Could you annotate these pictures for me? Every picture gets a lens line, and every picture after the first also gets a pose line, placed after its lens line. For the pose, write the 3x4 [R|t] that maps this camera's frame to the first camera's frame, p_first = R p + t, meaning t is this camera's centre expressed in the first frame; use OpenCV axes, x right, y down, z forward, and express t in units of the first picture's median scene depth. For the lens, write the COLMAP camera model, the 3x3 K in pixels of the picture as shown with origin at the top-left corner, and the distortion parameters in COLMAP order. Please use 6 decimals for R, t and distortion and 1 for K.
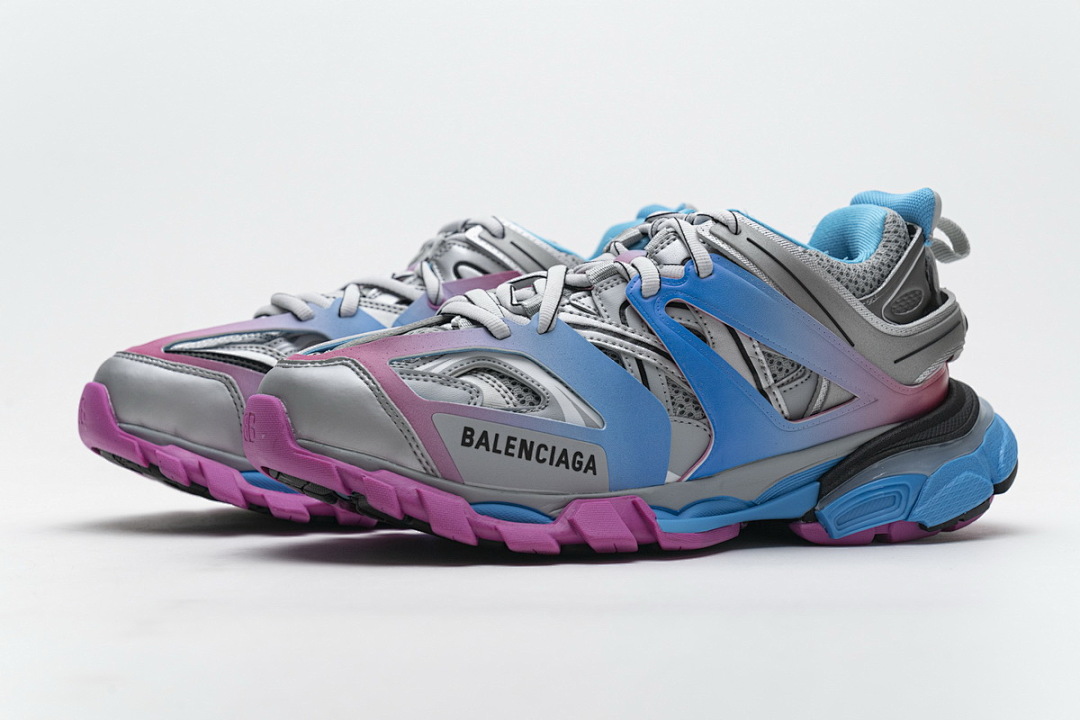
lens RADIAL K [[2123.0, 0, 540.0], [0, 2123.0, 360.0], [0, 0, 1]] dist [0.028371, -0.195622]
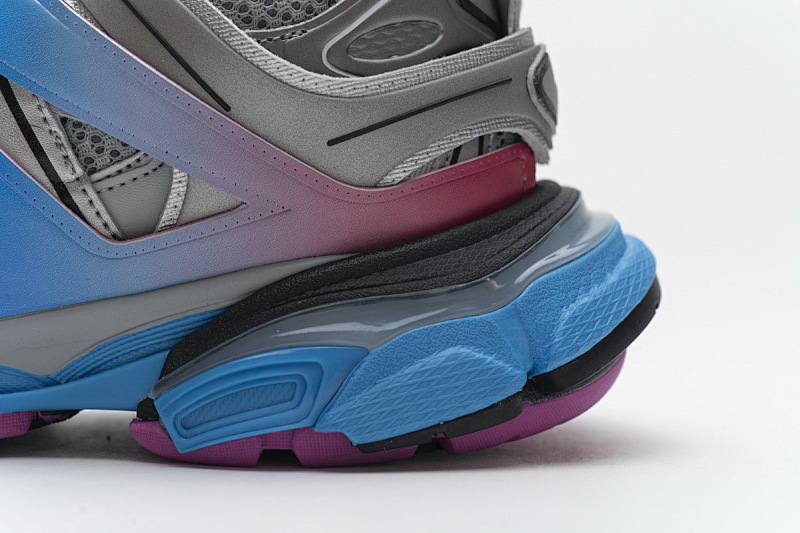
lens RADIAL K [[1572.6, 0, 400.0], [0, 1572.6, 266.5], [0, 0, 1]] dist [0.028371, -0.195622]
pose [[0.907290, 0.035558, -0.418999, 0.373832], [-0.027717, 0.999308, 0.024788, 0.023577], [0.419591, -0.010876, 0.907648, 0.662969]]
